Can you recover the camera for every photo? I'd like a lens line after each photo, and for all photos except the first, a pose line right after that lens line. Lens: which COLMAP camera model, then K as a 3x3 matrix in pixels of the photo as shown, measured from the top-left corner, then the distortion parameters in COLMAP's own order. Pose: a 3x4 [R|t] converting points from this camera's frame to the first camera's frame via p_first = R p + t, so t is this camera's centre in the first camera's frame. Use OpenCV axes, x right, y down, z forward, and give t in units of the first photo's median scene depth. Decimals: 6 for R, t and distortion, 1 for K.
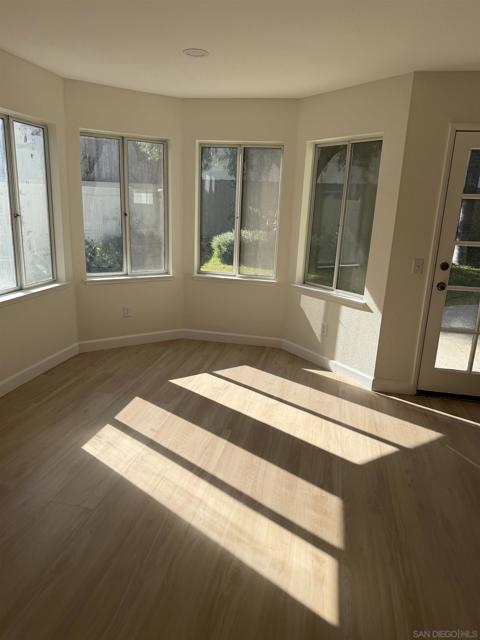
lens RADIAL K [[452.6, 0, 237.8], [0, 452.6, 318.4], [0, 0, 1]] dist [0.096120, -0.144789]
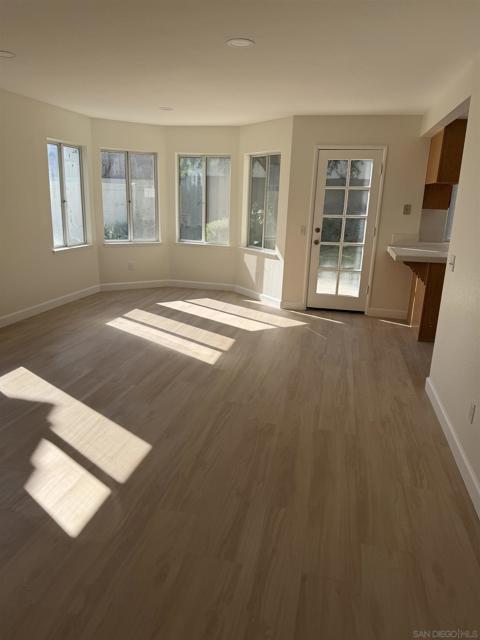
lens RADIAL K [[452.6, 0, 237.8], [0, 452.6, 318.4], [0, 0, 1]] dist [0.096120, -0.144789]
pose [[0.999775, -0.002782, -0.021035, 0.173326], [0.003080, 0.999895, 0.014163, 0.168126], [0.020994, -0.014225, 0.999678, -0.617649]]
